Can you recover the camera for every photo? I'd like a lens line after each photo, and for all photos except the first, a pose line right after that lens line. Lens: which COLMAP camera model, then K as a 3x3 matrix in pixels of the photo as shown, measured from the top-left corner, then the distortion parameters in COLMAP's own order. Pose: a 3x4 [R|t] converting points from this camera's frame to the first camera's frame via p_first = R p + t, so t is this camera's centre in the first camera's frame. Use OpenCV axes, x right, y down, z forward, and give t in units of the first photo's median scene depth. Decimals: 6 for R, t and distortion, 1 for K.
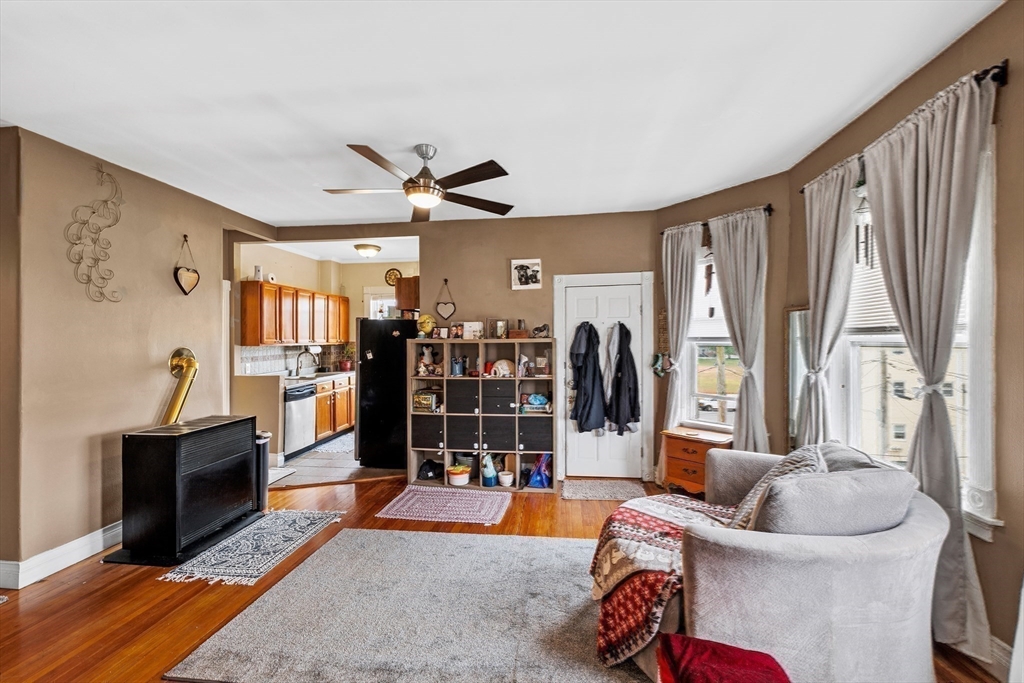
lens RADIAL K [[445.6, 0, 509.0], [0, 445.6, 341.0], [0, 0, 1]] dist [0.000591, 0.000684]
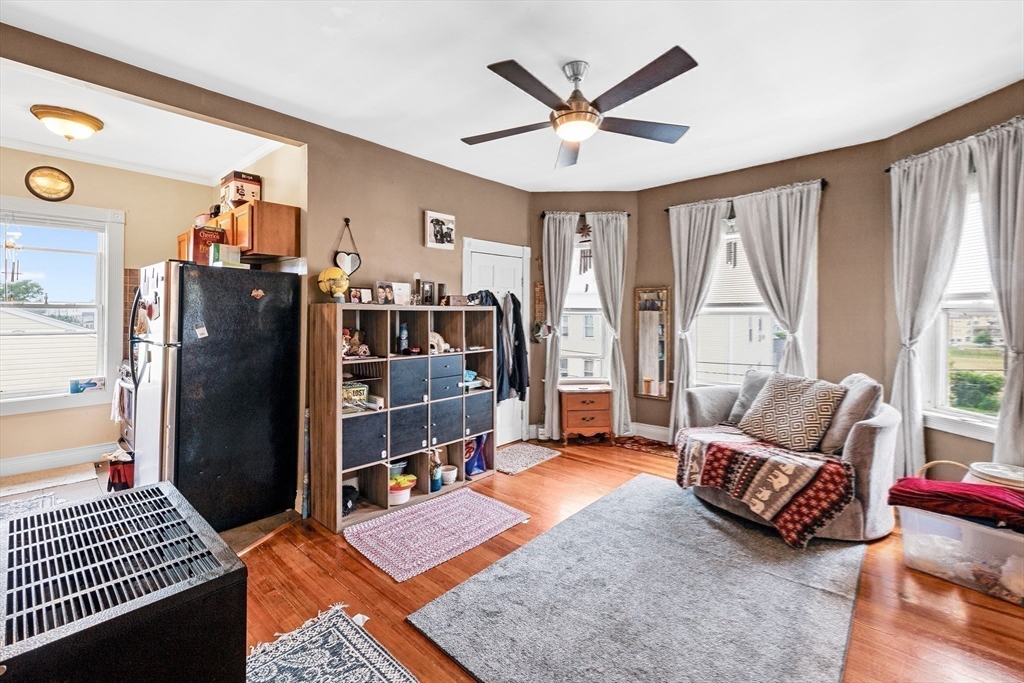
lens RADIAL K [[445.6, 0, 508.3], [0, 445.6, 313.6], [0, 0, 1]] dist [0.000591, 0.000684]
pose [[0.562694, 0.006267, 0.826642, -0.621227], [-0.003828, 0.999980, -0.004976, 0.012600], [-0.826657, -0.000364, 0.562707, 0.434389]]
